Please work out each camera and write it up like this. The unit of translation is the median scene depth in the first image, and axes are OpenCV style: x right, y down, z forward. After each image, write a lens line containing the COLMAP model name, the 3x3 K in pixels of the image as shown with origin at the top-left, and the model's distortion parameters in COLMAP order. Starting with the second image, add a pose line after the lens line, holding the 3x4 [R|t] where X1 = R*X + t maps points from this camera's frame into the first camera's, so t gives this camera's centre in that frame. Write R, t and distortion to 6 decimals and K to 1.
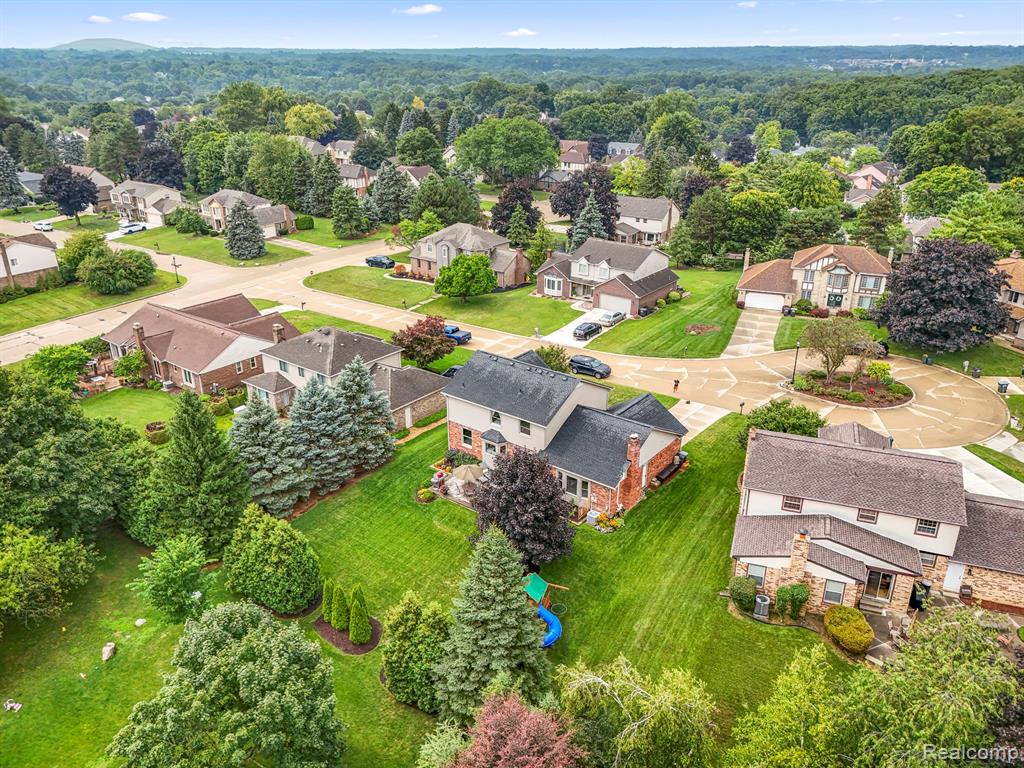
lens RADIAL K [[768.4, 0, 512.0], [0, 768.4, 384.0], [0, 0, 1]] dist [0.097883, -0.104140]
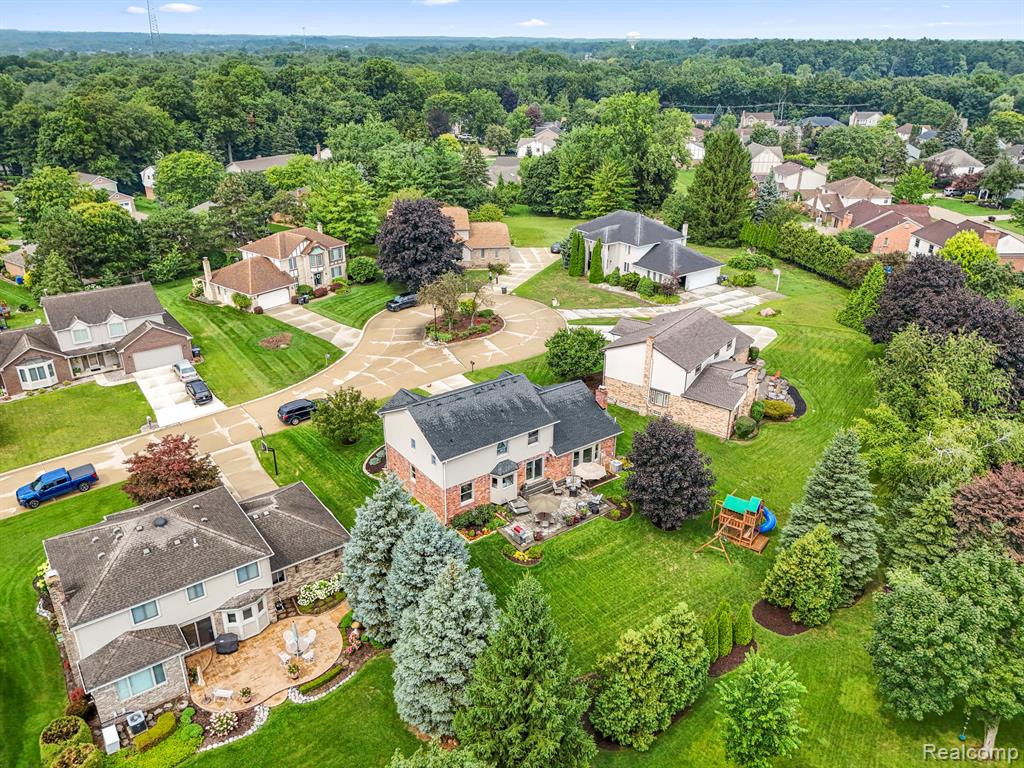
lens RADIAL K [[750.2, 0, 509.9], [0, 750.2, 381.6], [0, 0, 1]] dist [0.086632, -0.095538]
pose [[0.277067, -0.393645, 0.876514, -0.483309], [0.371911, 0.885058, 0.279920, -0.171900], [-0.885955, 0.248429, 0.391621, 0.377607]]
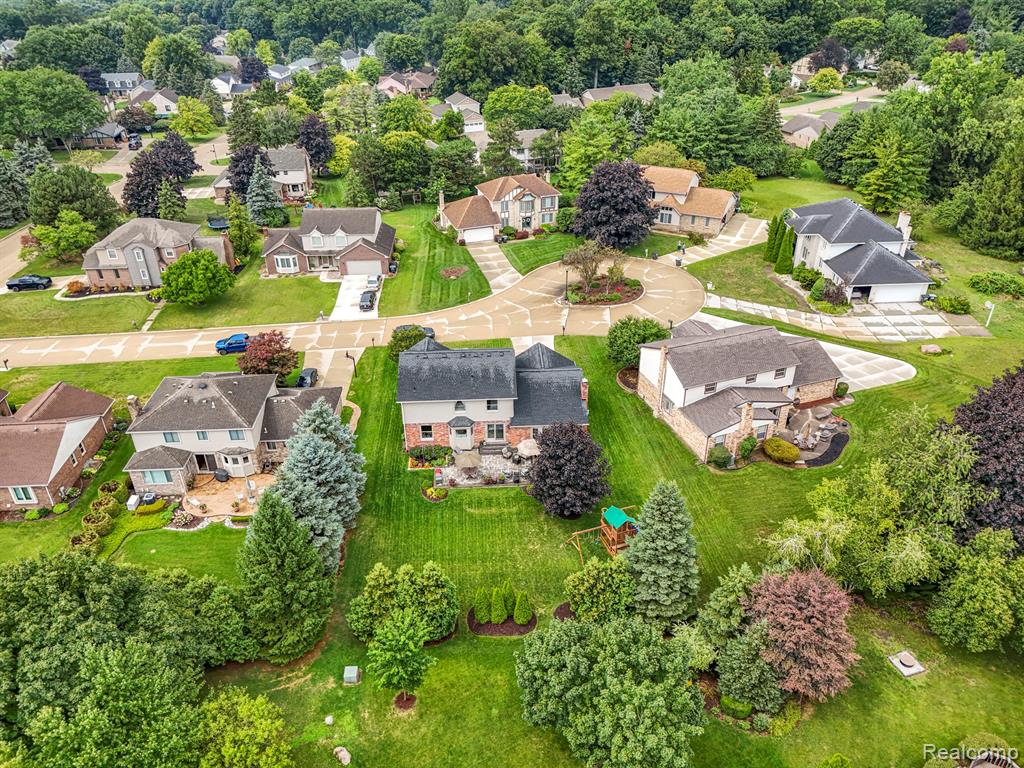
lens RADIAL K [[750.2, 0, 509.9], [0, 750.2, 381.6], [0, 0, 1]] dist [0.086632, -0.095538]
pose [[0.766197, -0.336951, 0.547180, -0.341151], [0.264175, 0.941383, 0.209784, -0.123819], [-0.585793, -0.016185, 0.810299, 0.039339]]
